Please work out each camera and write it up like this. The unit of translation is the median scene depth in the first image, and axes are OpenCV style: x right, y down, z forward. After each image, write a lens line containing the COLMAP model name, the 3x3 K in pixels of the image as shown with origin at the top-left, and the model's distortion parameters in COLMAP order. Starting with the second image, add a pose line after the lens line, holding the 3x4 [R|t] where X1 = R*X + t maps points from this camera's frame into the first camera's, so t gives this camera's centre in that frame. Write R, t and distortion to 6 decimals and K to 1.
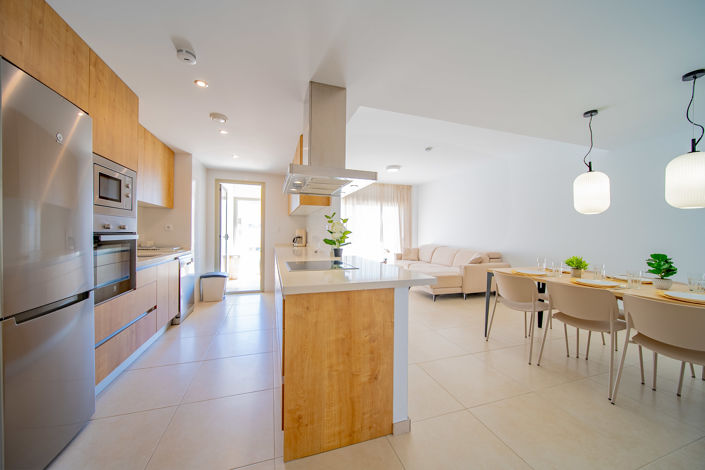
lens RADIAL K [[249.9, 0, 351.7], [0, 249.9, 234.7], [0, 0, 1]] dist [-0.001949, -0.000350]
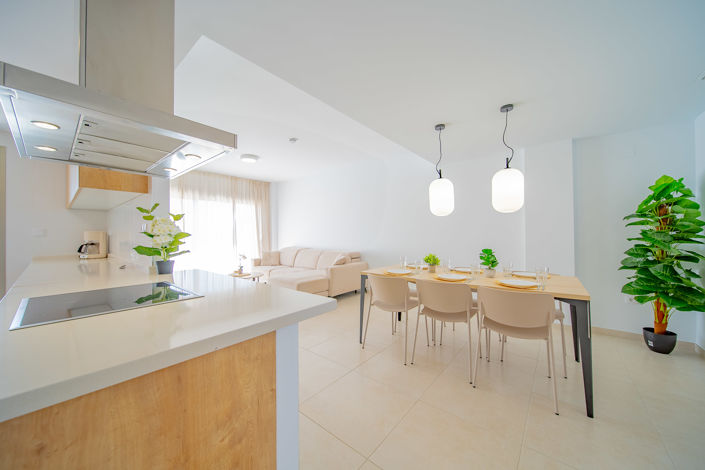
lens RADIAL K [[249.9, 0, 353.0], [0, 249.9, 233.9], [0, 0, 1]] dist [-0.001949, -0.000350]
pose [[0.841856, -0.011547, 0.539579, 0.005640], [0.016900, 0.999845, -0.004971, -0.001771], [-0.539438, 0.013304, 0.841920, 0.209147]]
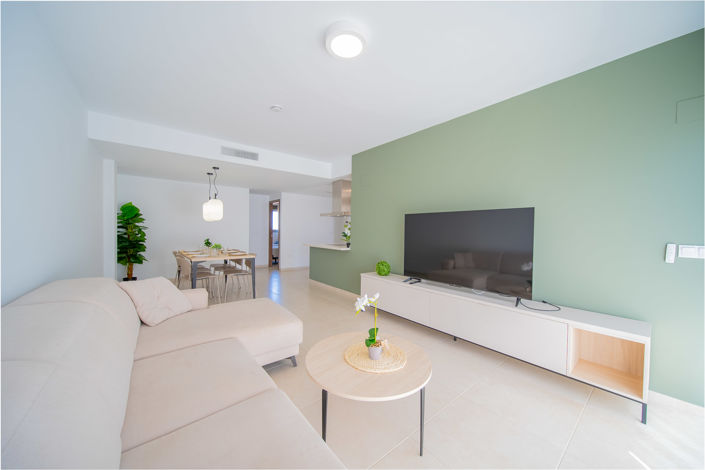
lens RADIAL K [[249.9, 0, 351.3], [0, 249.9, 232.9], [0, 0, 1]] dist [-0.001949, -0.000350]
pose [[-0.931711, -0.013491, -0.362950, 0.511855], [-0.020371, 0.999678, 0.015135, -0.036044], [0.362629, 0.021495, -0.931686, 2.530862]]
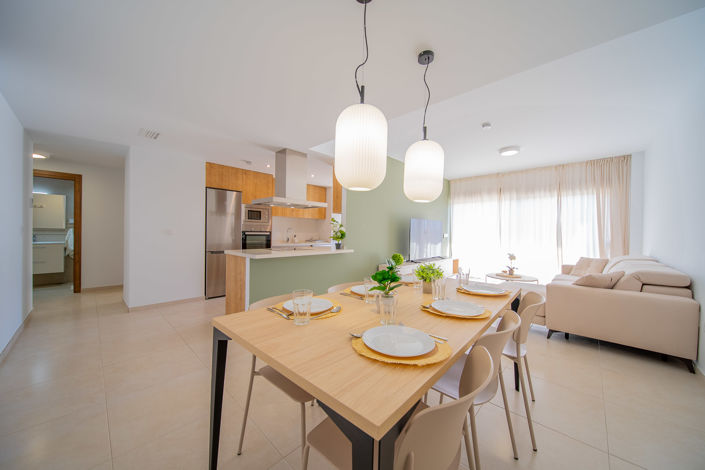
lens RADIAL K [[249.9, 0, 353.8], [0, 249.9, 237.2], [0, 0, 1]] dist [-0.001949, -0.000350]
pose [[0.493083, 0.013228, -0.869882, 1.149249], [-0.015257, 0.999862, 0.006556, 0.009472], [0.869849, 0.010039, 0.493216, 0.389789]]
